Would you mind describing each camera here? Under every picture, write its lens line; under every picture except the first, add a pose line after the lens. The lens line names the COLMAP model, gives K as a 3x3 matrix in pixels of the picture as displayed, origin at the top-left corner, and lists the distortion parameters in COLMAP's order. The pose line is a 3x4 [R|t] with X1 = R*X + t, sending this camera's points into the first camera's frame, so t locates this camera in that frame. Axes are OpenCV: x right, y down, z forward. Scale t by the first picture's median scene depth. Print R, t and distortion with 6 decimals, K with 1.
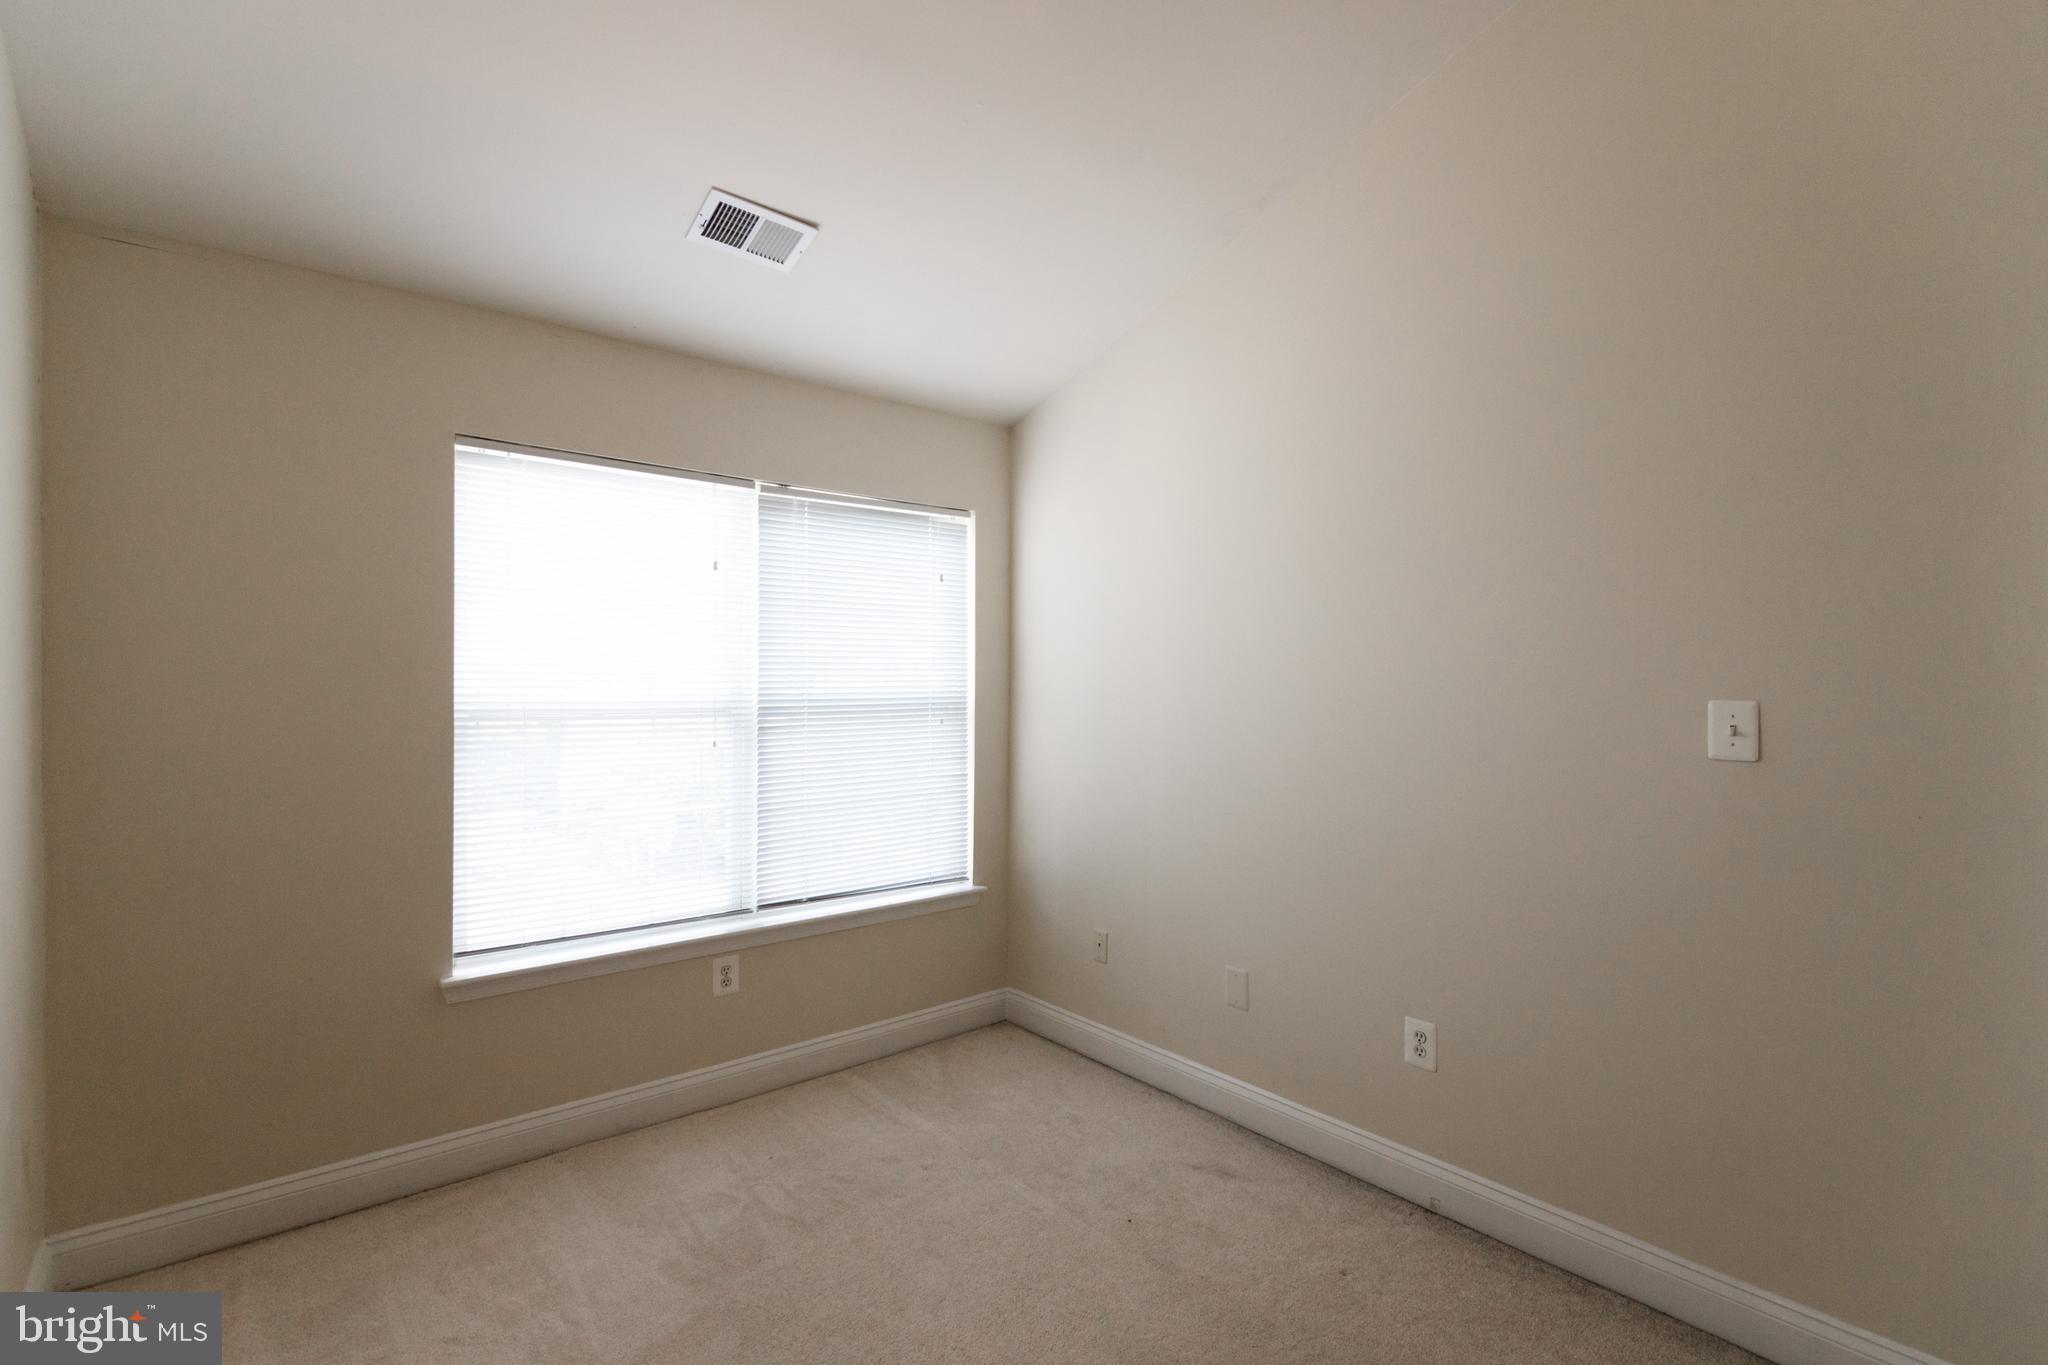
lens RADIAL K [[928.8, 0, 1017.1], [0, 928.8, 674.1], [0, 0, 1]] dist [-0.014580, -0.000003]
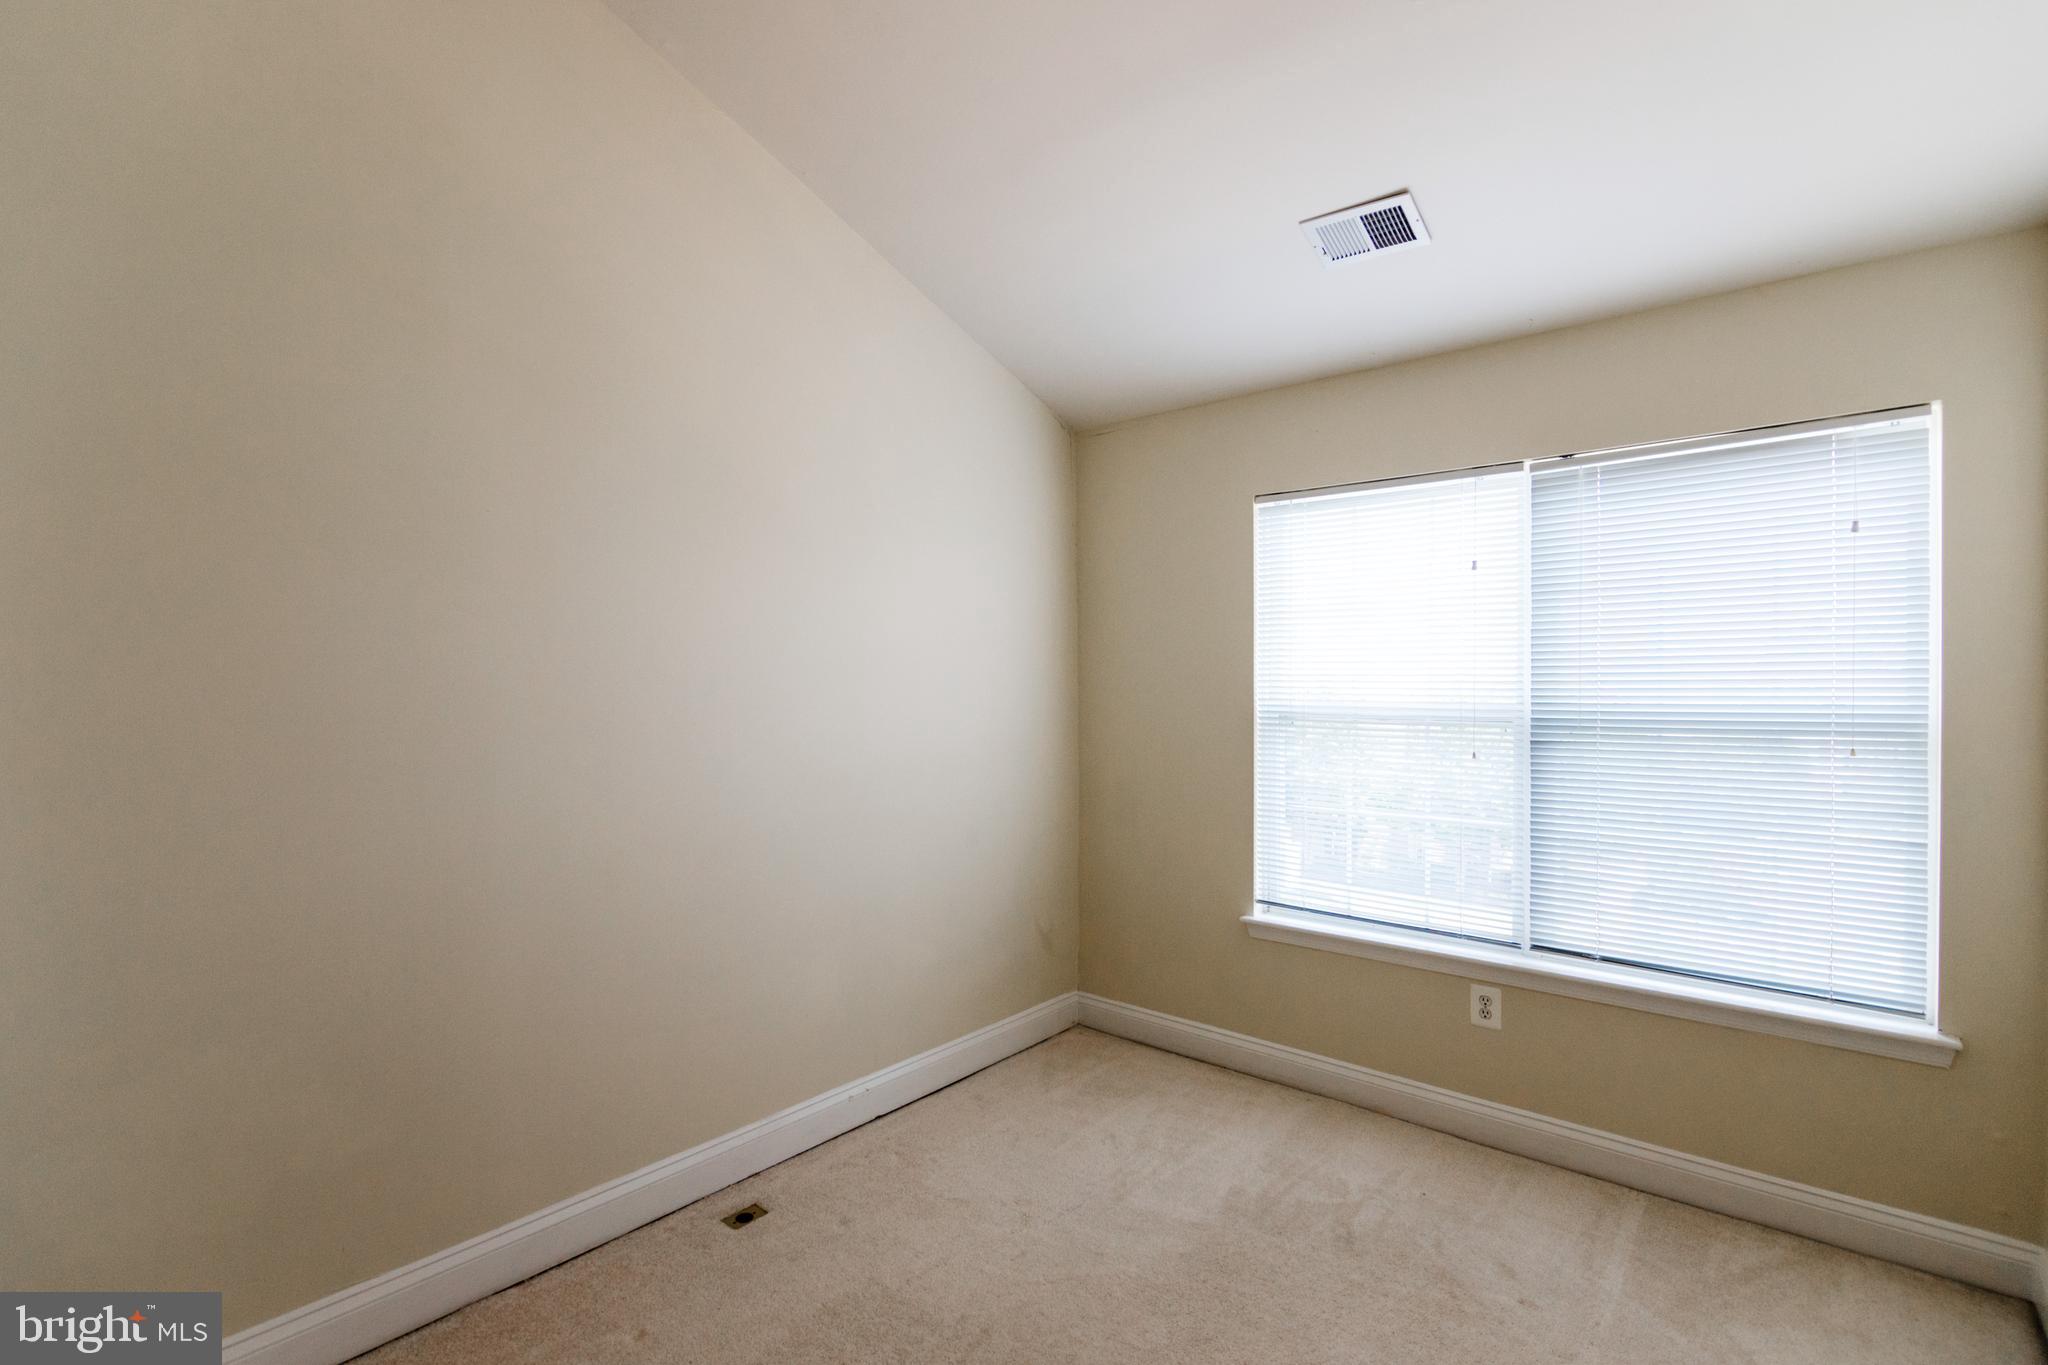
lens RADIAL K [[944.3, 0, 1018.2], [0, 944.3, 699.7], [0, 0, 1]] dist [-0.001244, -0.000489]
pose [[0.168498, 0.008418, -0.985666, 0.525788], [0.002588, 0.999956, 0.008982, 0.008966], [0.985699, -0.004064, 0.168469, 0.374902]]
